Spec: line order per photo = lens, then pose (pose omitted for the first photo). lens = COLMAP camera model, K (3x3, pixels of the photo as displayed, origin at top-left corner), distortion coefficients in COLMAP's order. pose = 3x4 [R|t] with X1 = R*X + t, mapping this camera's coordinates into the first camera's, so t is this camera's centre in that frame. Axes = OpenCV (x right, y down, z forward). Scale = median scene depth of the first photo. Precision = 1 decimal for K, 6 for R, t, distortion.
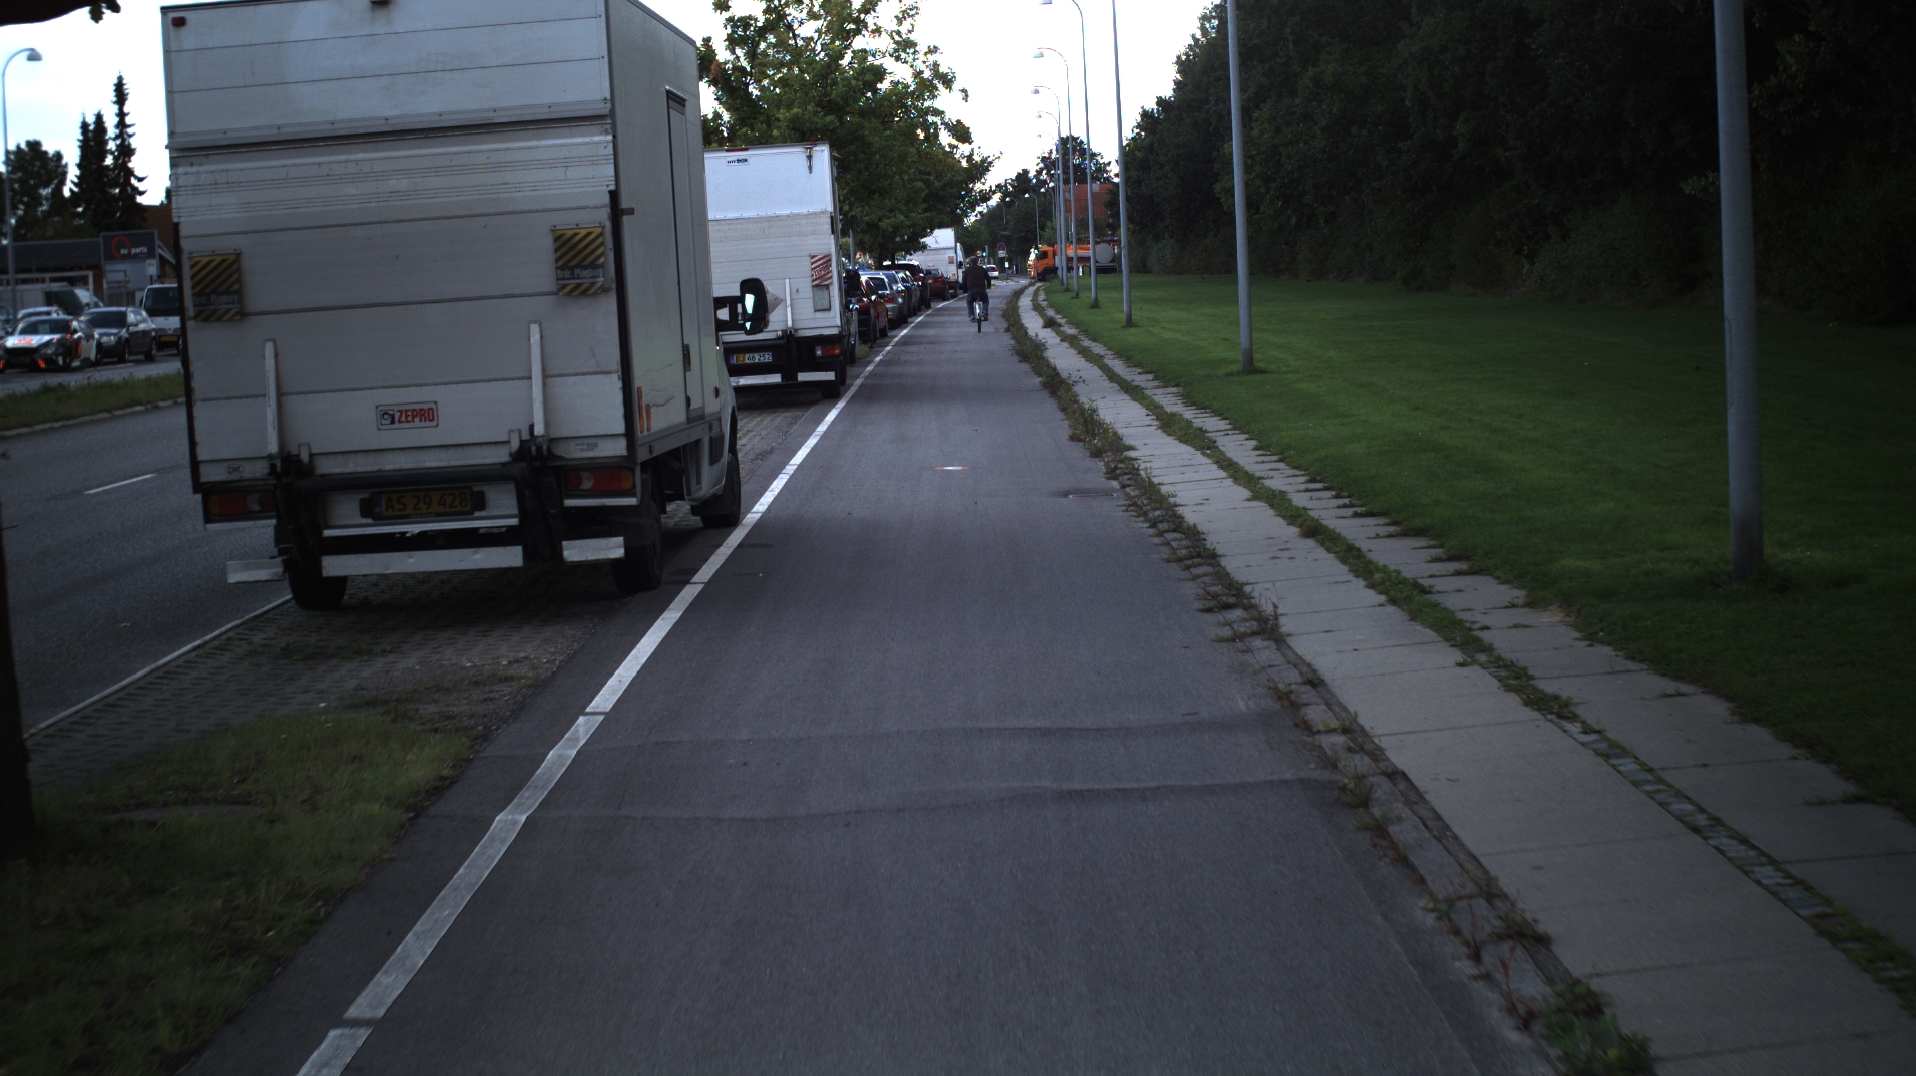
lens RADIAL K [[3356.4, 0, 958.0], [0, 3356.4, 538.0], [0, 0, 1]] dist [-0.264110, 0.194246]
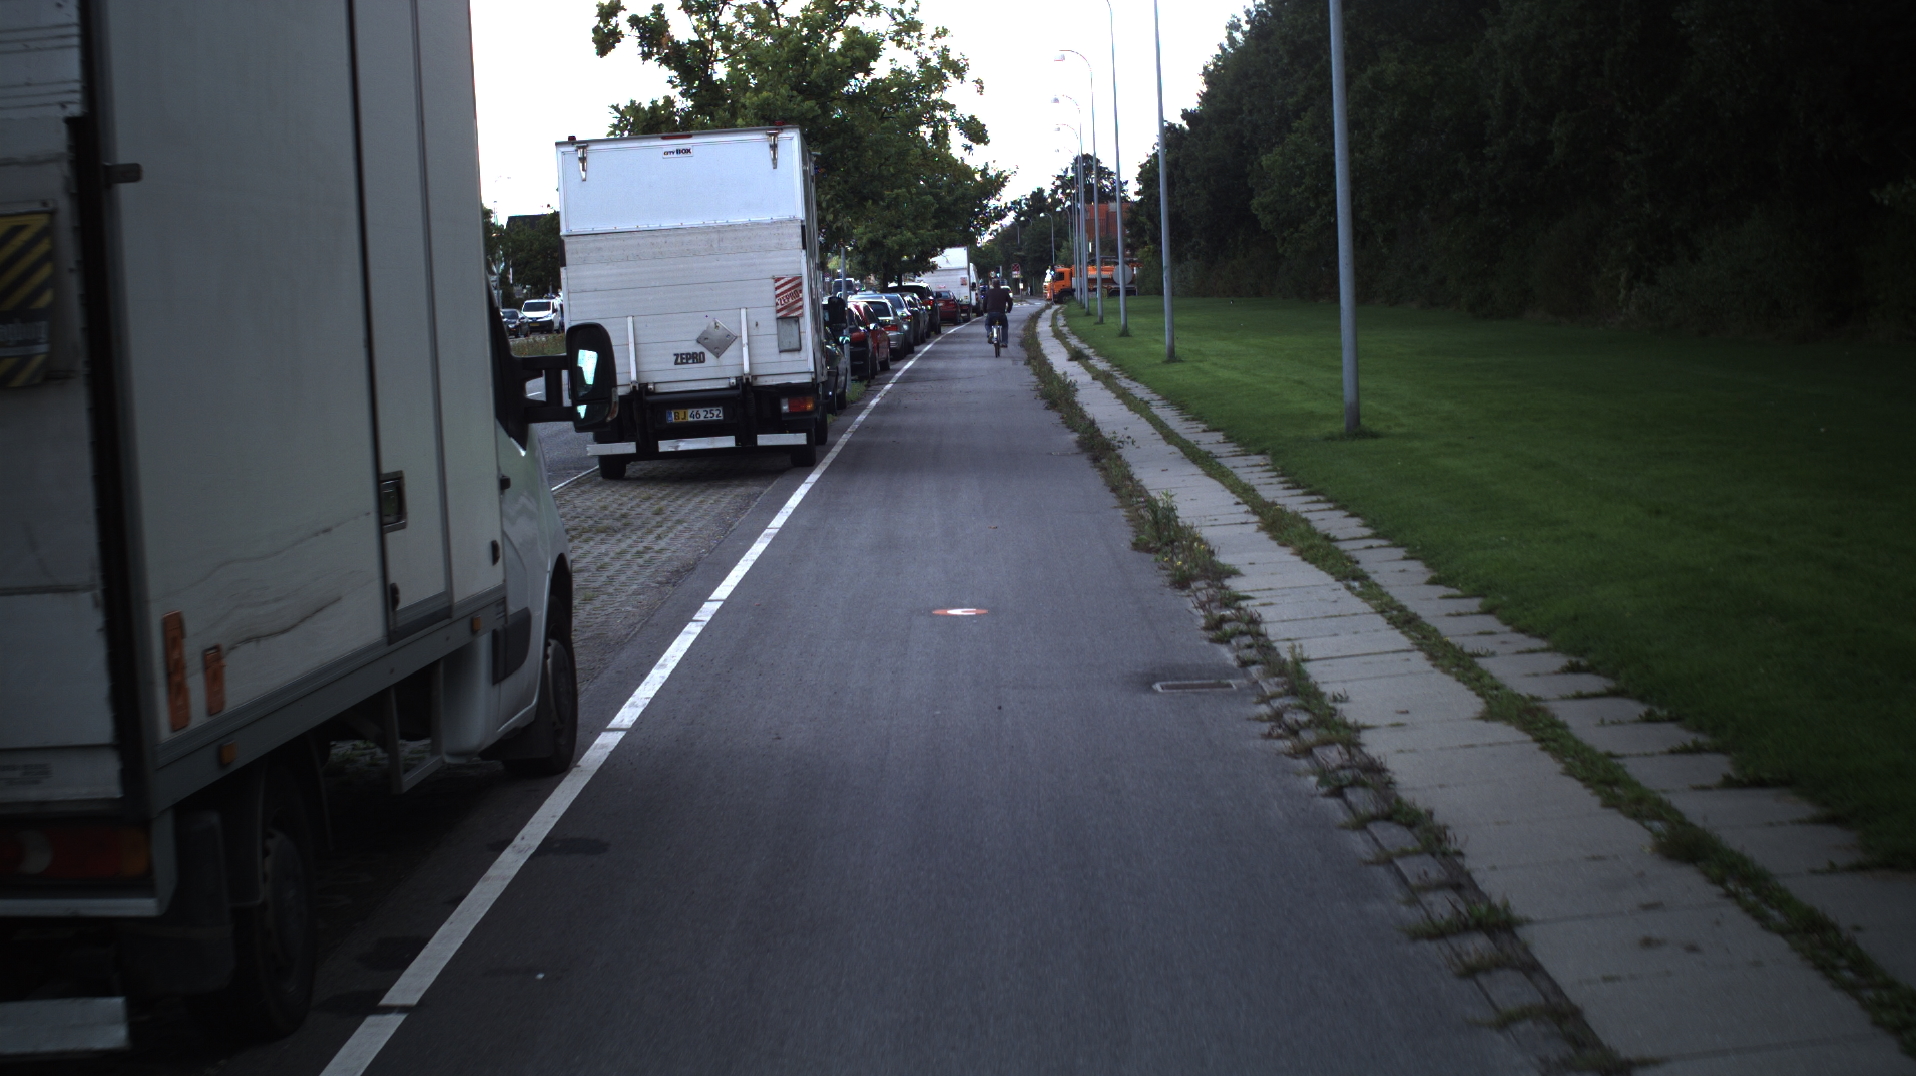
lens RADIAL K [[3356.4, 0, 958.0], [0, 3356.4, 538.0], [0, 0, 1]] dist [-0.264110, 0.194246]
pose [[0.999988, 0.003418, -0.003608, 0.000044], [-0.003440, 0.999975, -0.006133, -0.014577], [0.003587, 0.006145, 0.999975, 0.168871]]
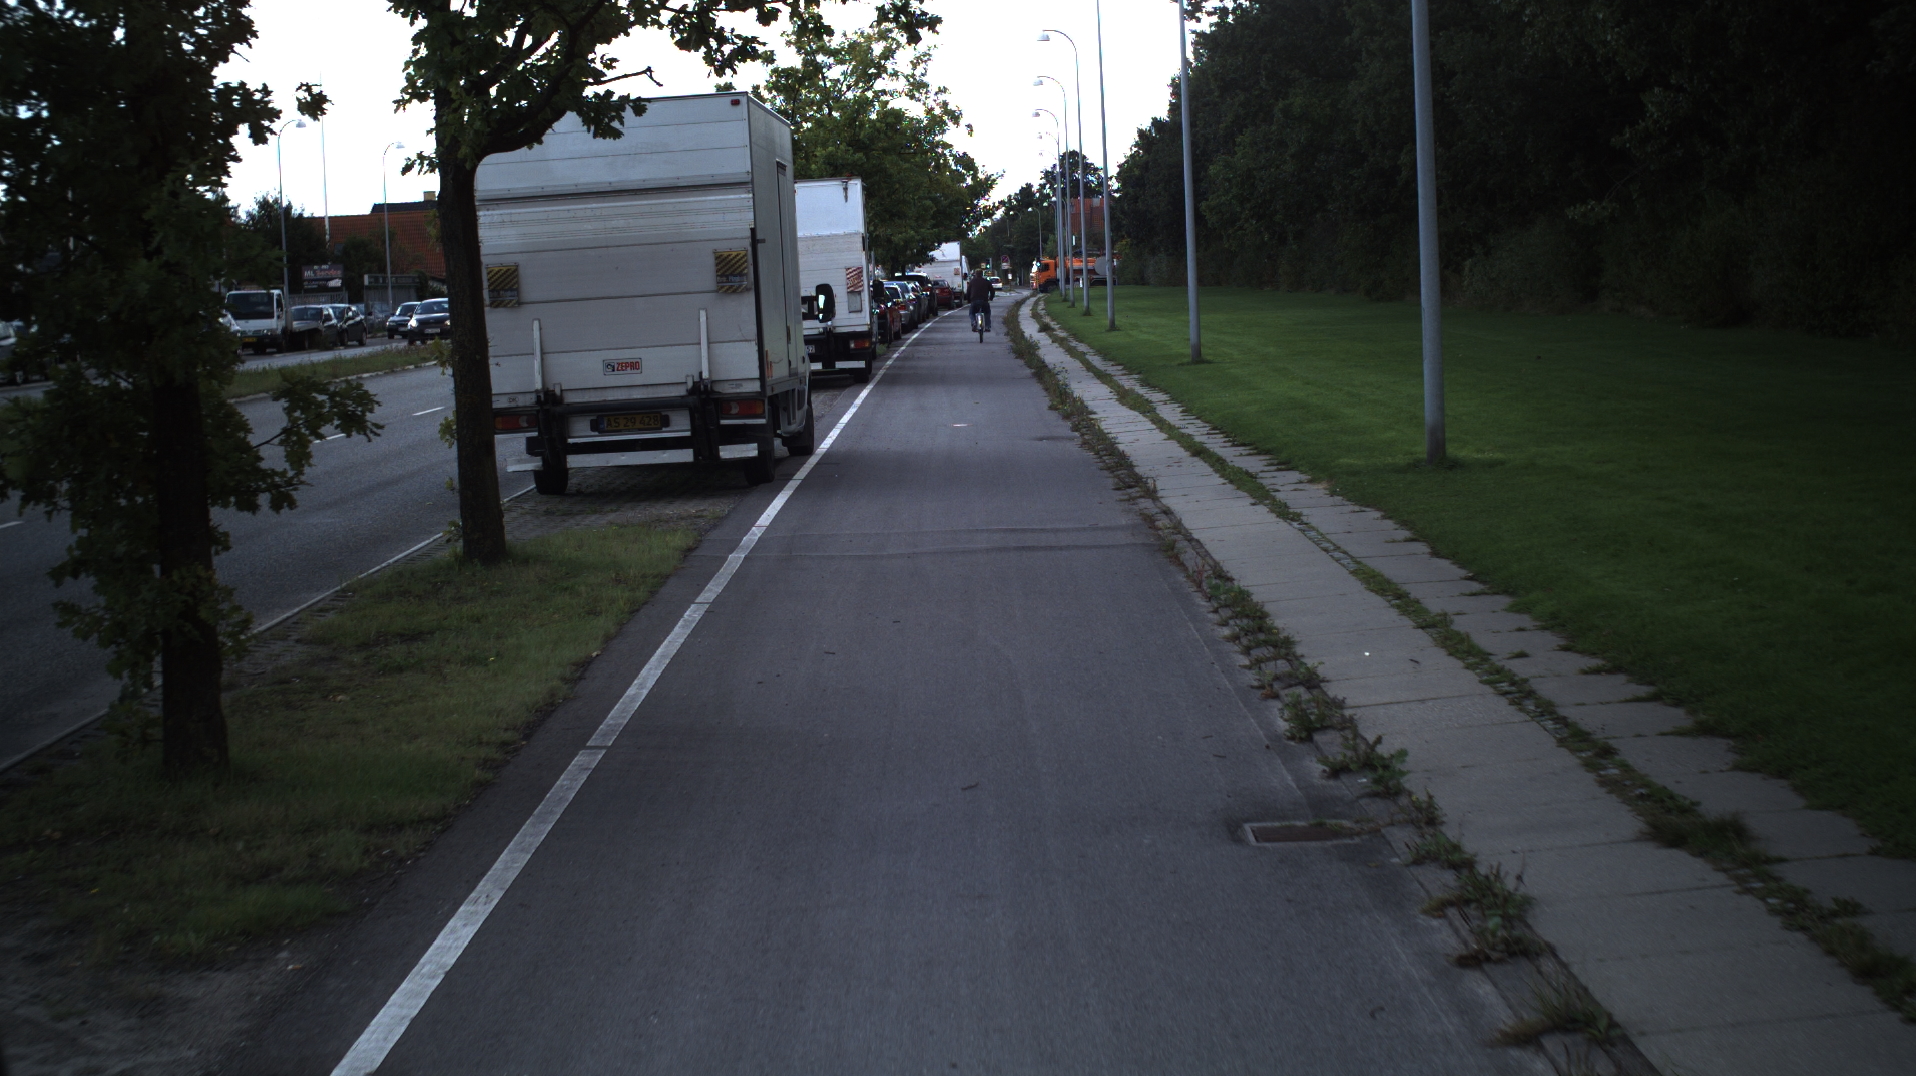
lens RADIAL K [[3356.4, 0, 958.0], [0, 3356.4, 538.0], [0, 0, 1]] dist [-0.264110, 0.194246]
pose [[0.999991, 0.004063, -0.001079, -0.000356], [-0.004066, 0.999986, -0.003479, 0.013956], [0.001065, 0.003484, 0.999993, -0.168836]]
